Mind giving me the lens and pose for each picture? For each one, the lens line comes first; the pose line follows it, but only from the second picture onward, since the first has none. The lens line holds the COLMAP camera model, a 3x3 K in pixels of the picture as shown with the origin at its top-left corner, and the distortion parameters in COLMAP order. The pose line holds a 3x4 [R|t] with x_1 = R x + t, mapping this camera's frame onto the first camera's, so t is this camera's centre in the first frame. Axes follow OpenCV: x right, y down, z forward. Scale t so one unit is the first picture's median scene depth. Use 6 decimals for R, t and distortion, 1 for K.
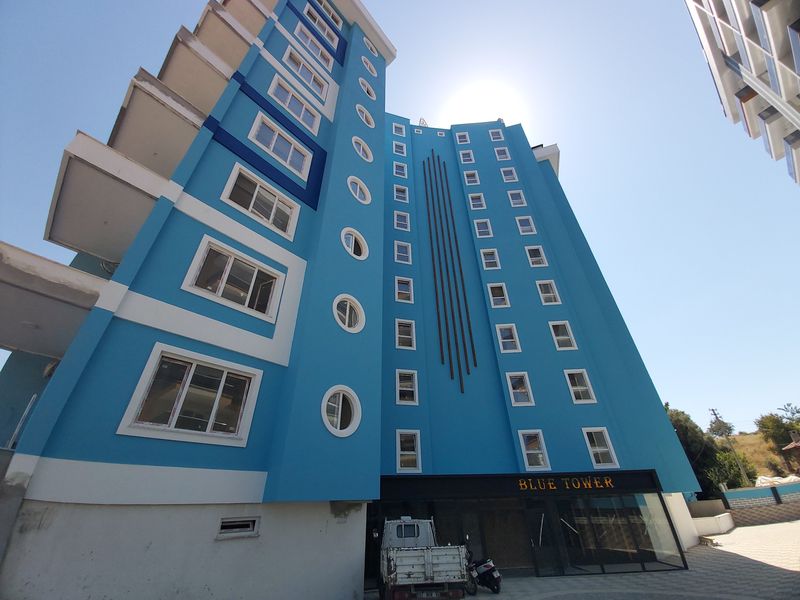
lens RADIAL K [[321.1, 0, 396.3], [0, 321.1, 297.5], [0, 0, 1]] dist [-0.006231, -0.005018]
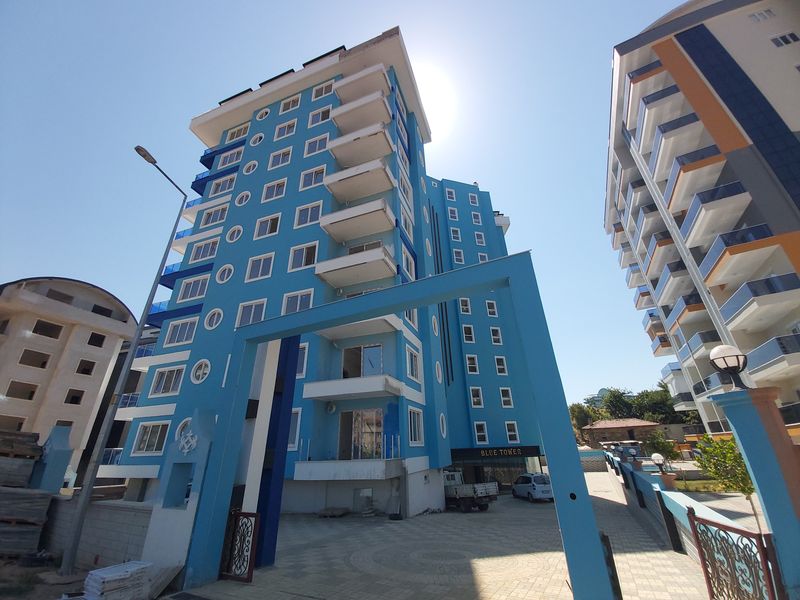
lens RADIAL K [[321.1, 0, 399.1], [0, 321.1, 297.5], [0, 0, 1]] dist [-0.006231, -0.005018]
pose [[0.932373, 0.149788, 0.329003, -0.621828], [-0.188708, 0.977942, 0.089550, -0.299174], [-0.308333, -0.145580, 0.940073, -0.379455]]
